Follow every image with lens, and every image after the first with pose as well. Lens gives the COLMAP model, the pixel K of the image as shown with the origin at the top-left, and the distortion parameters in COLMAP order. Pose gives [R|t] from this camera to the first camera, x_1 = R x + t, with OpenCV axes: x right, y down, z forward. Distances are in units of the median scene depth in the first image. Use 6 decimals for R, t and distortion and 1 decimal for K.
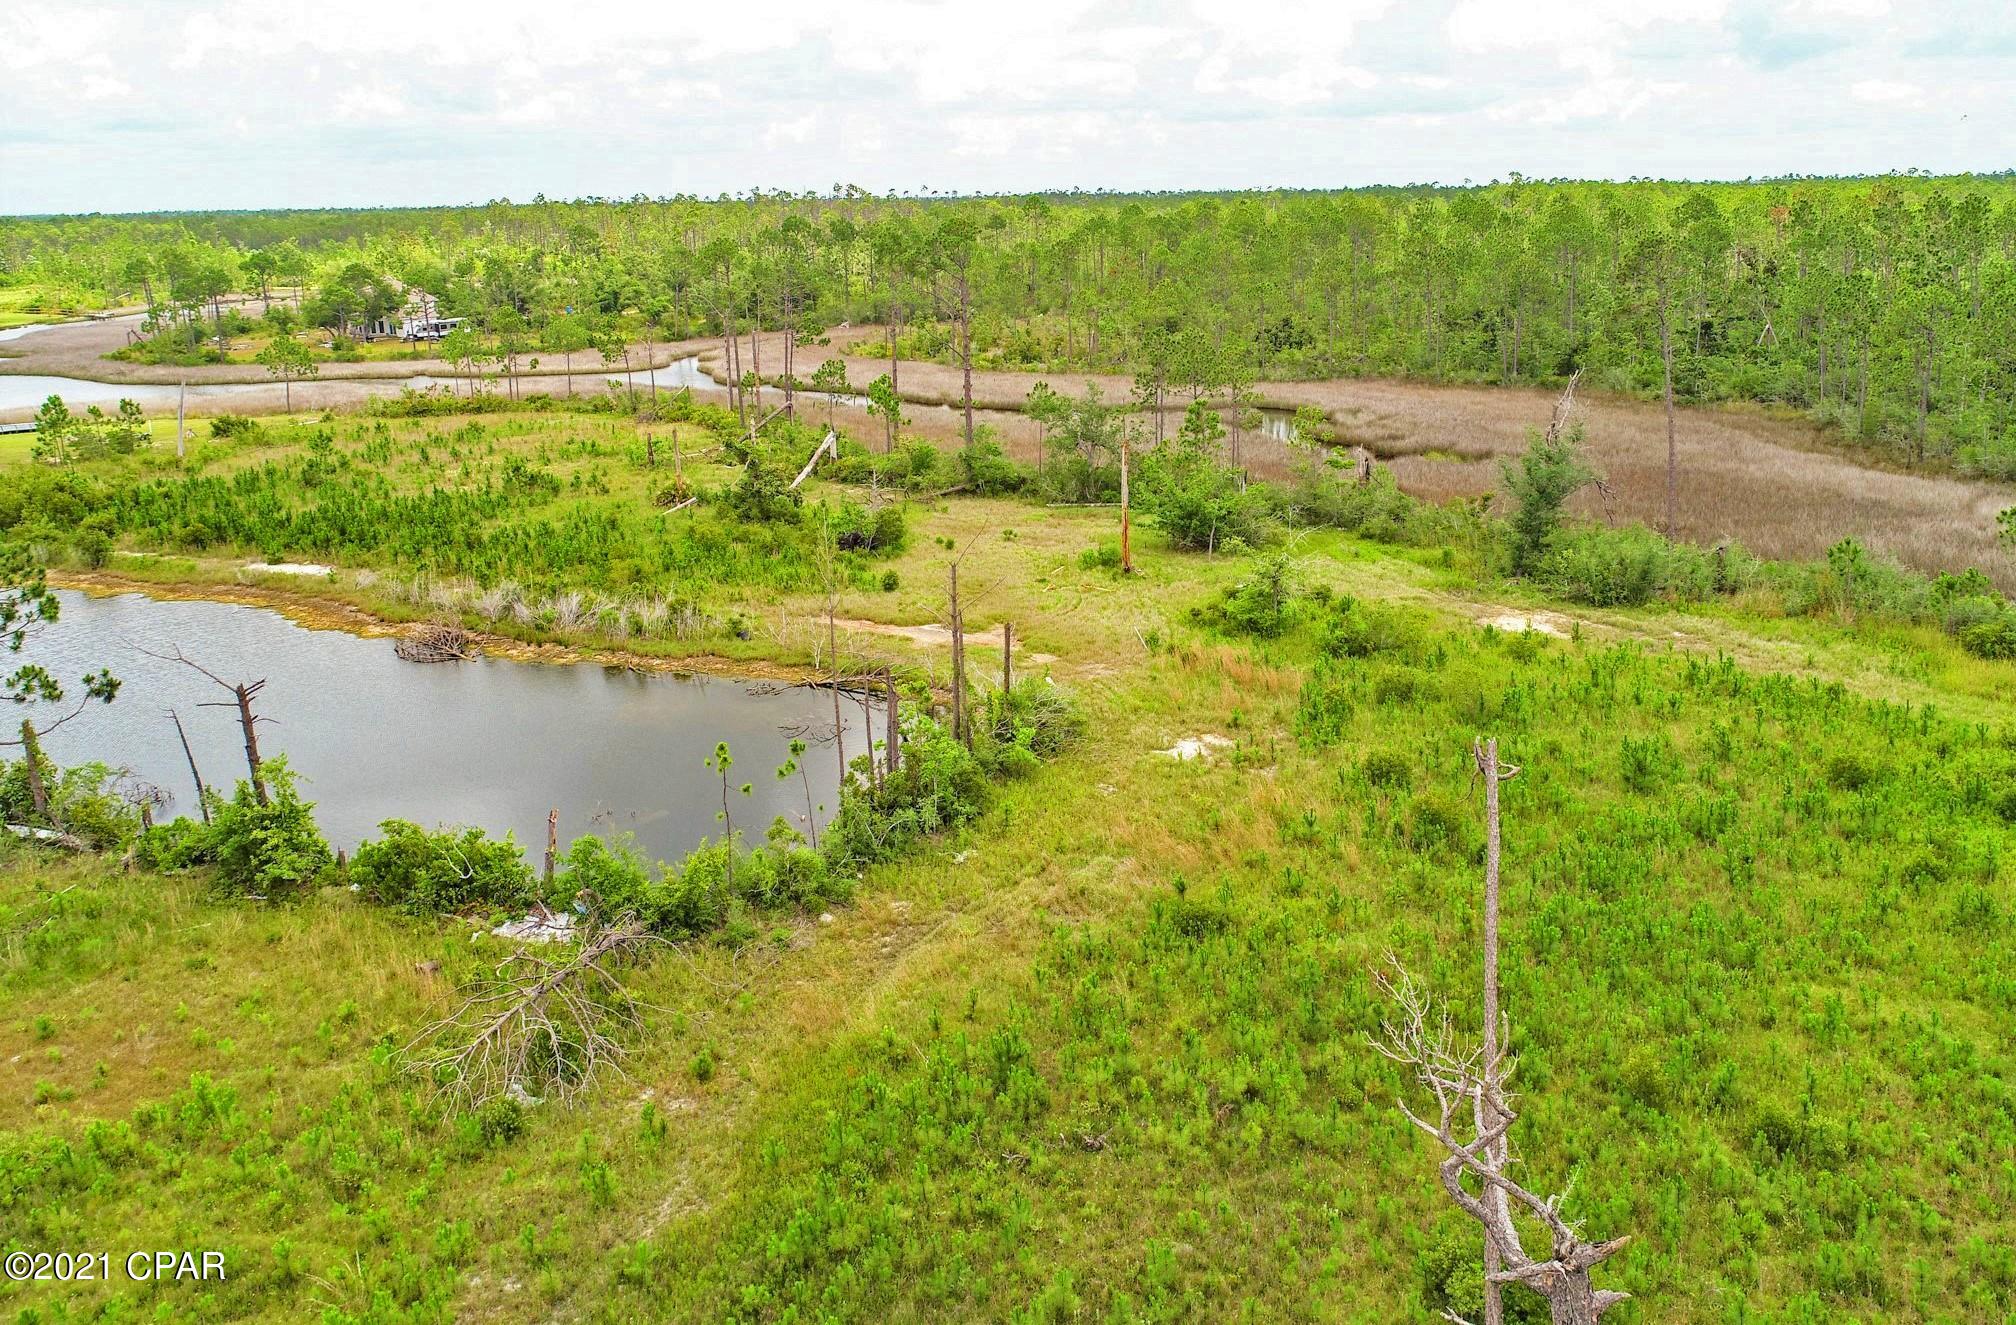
lens RADIAL K [[1436.2, 0, 1008.0], [0, 1436.2, 662.5], [0, 0, 1]] dist [0.005862, 0.001070]
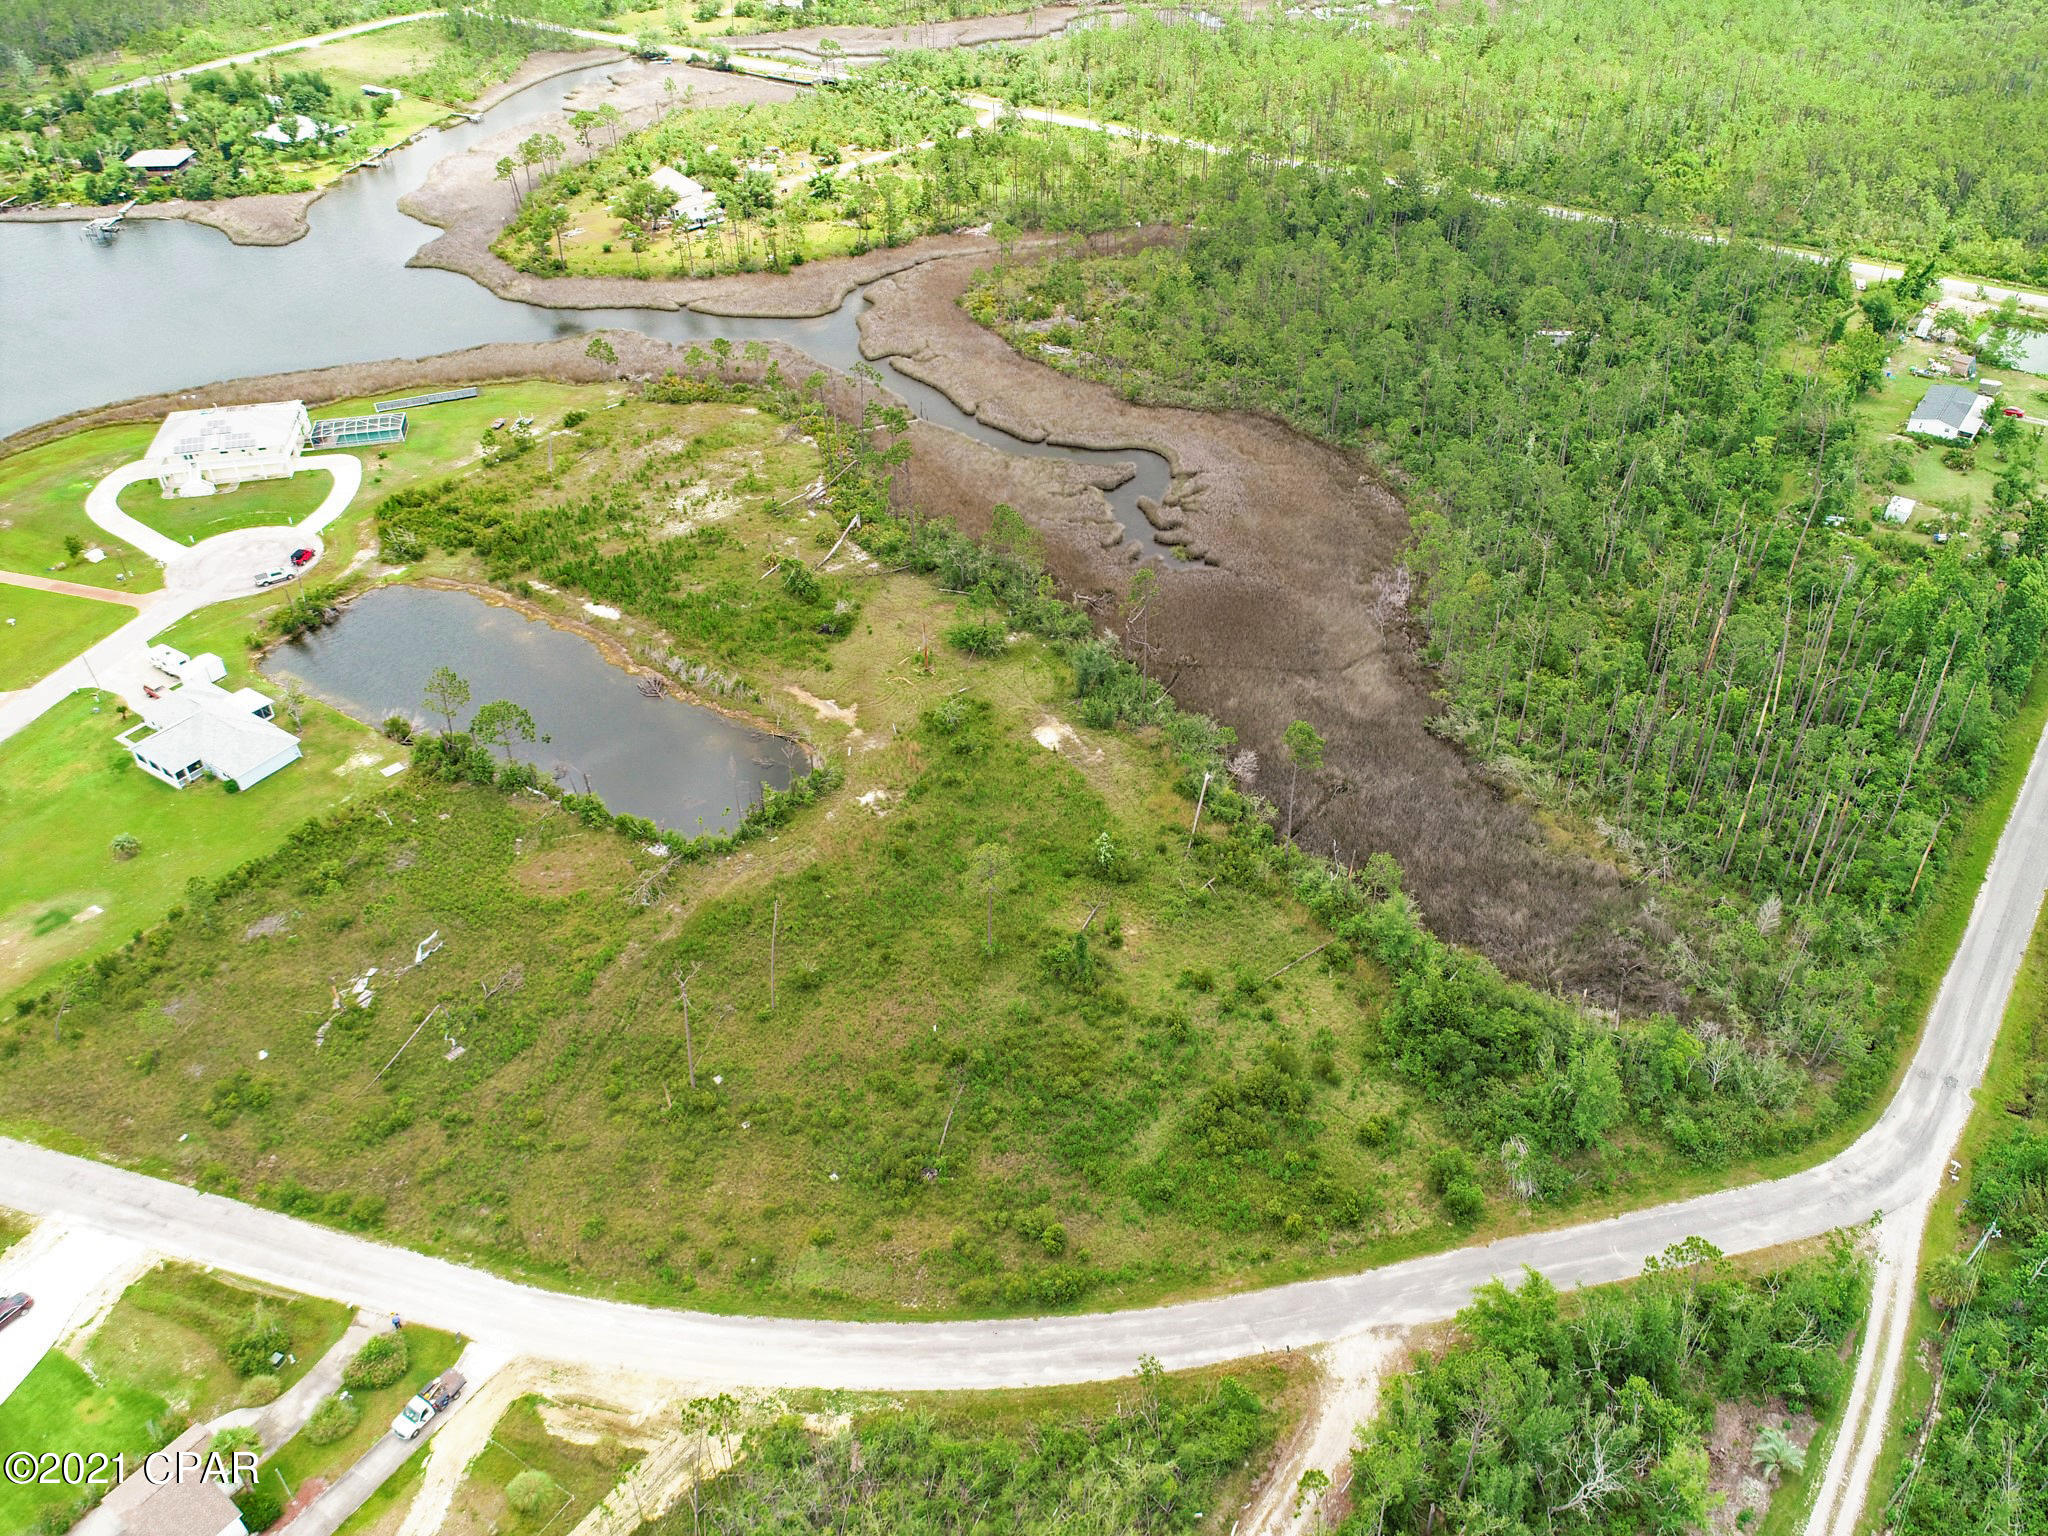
lens RADIAL K [[1532.9, 0, 1024.0], [0, 1532.9, 768.0], [0, 0, 1]] dist [-0.009557, 0.001656]
pose [[0.972128, 0.131115, -0.194360, 1.383327], [-0.052812, 0.930160, 0.363336, -1.550166], [0.228424, -0.342945, 0.911159, -2.419574]]
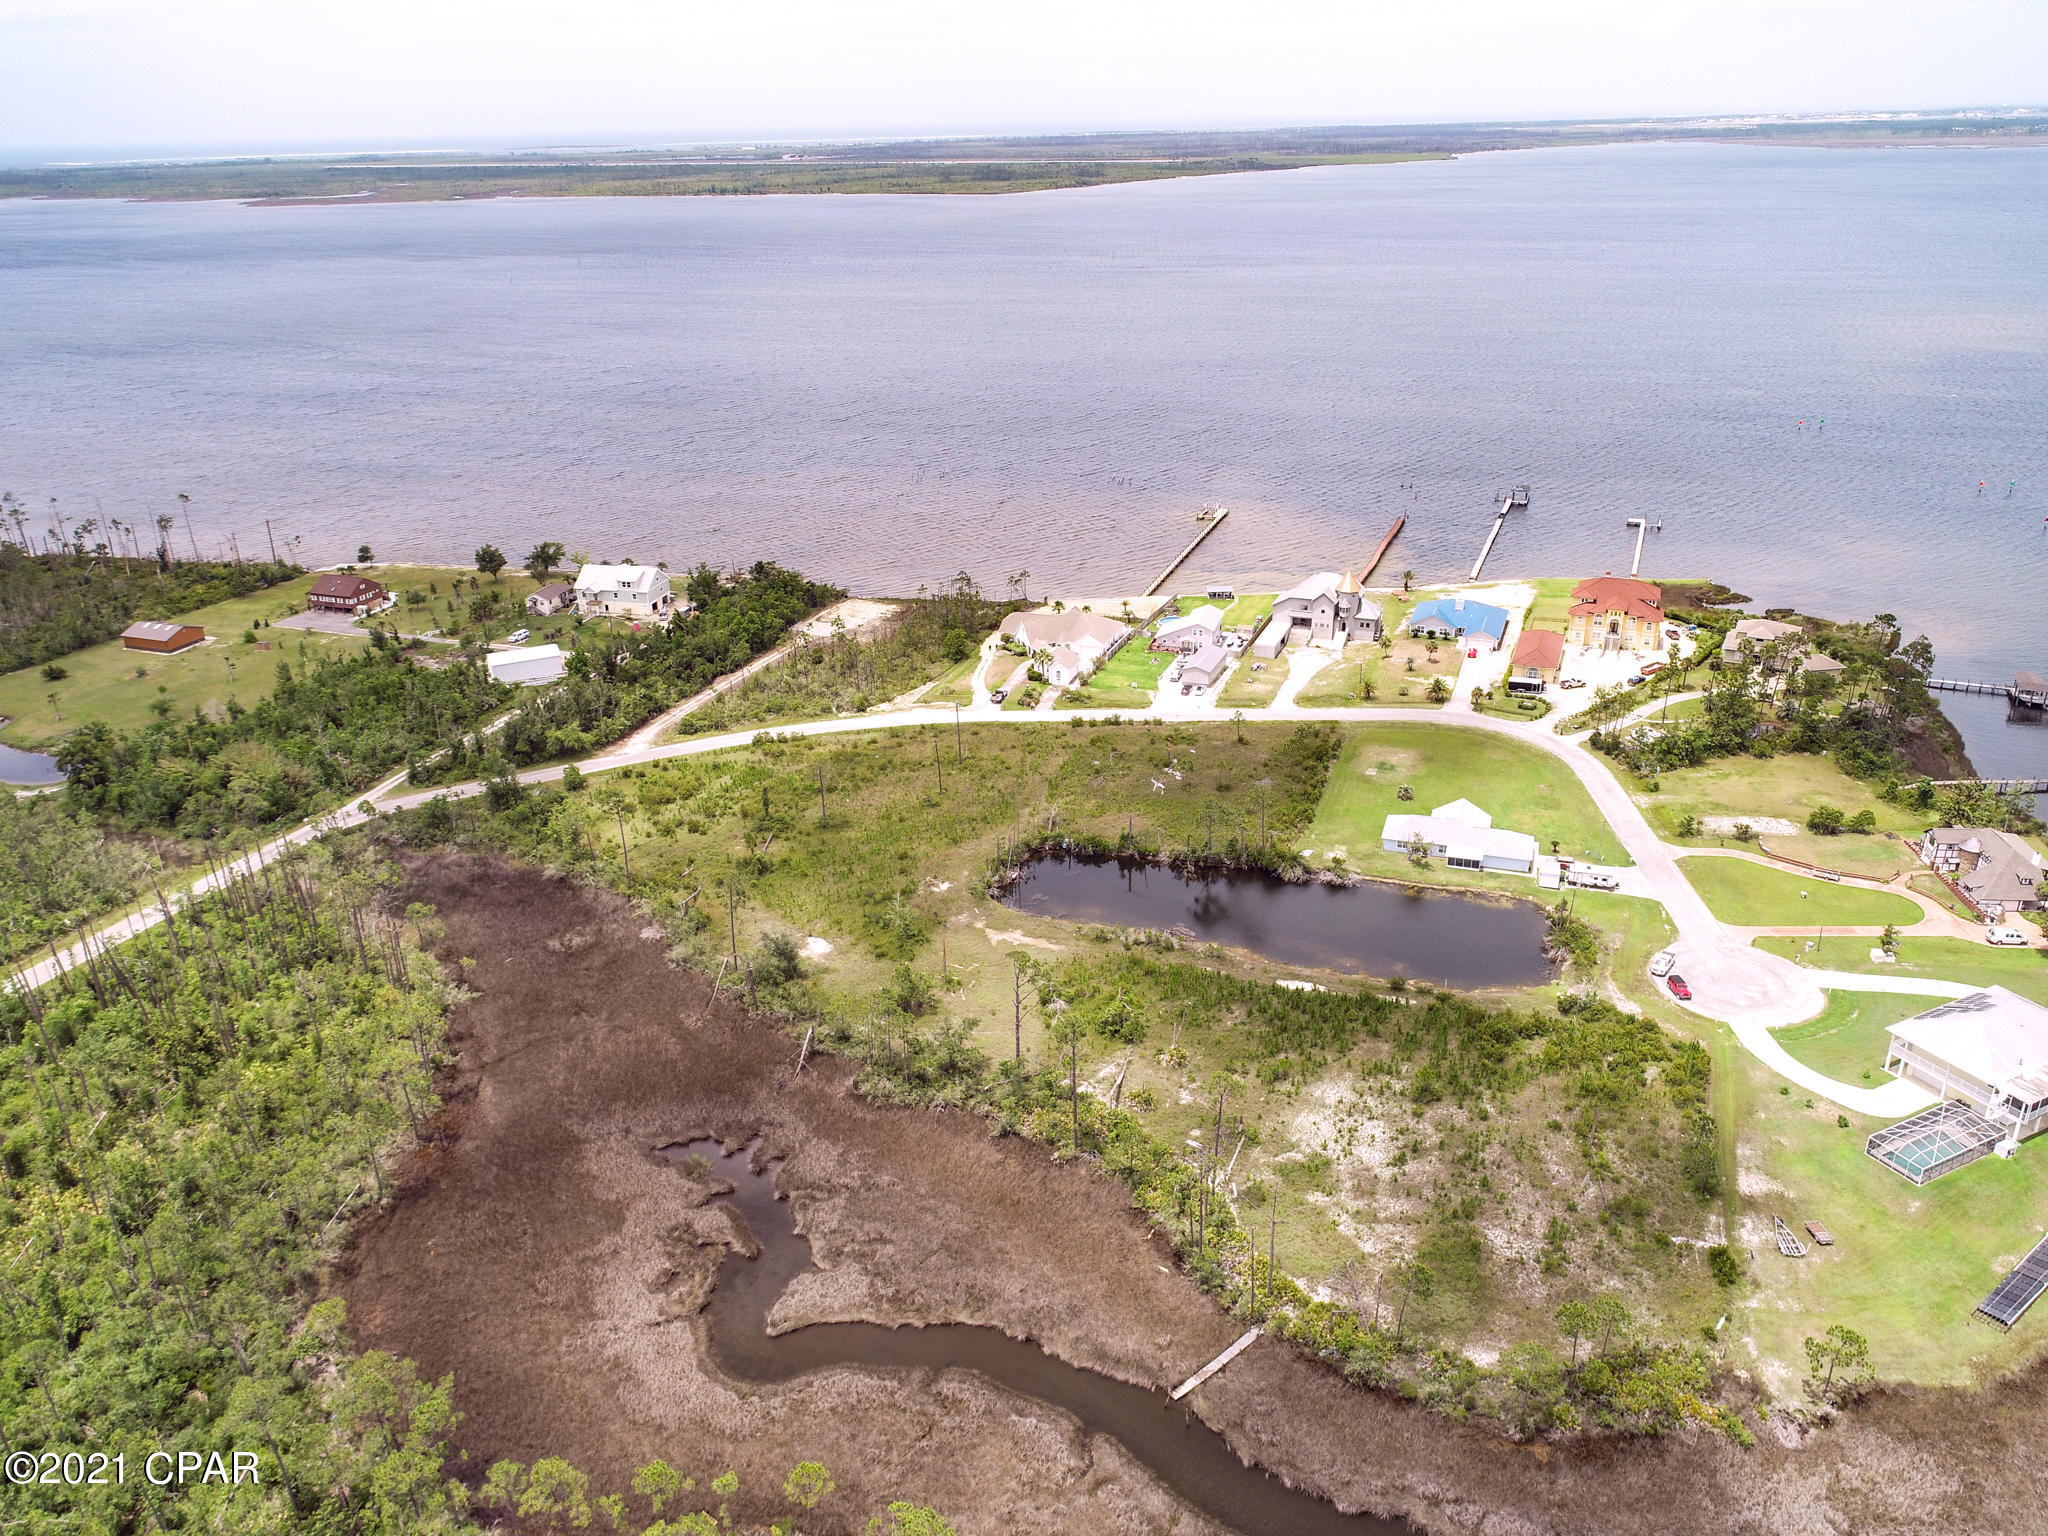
lens RADIAL K [[1532.9, 0, 1024.0], [0, 1532.9, 768.0], [0, 0, 1]] dist [-0.009557, 0.001656]
pose [[-0.999775, 0.021134, -0.001896, -0.113178], [0.015139, 0.773068, 0.634142, -3.785022], [0.014867, 0.633971, -0.773214, 5.321497]]
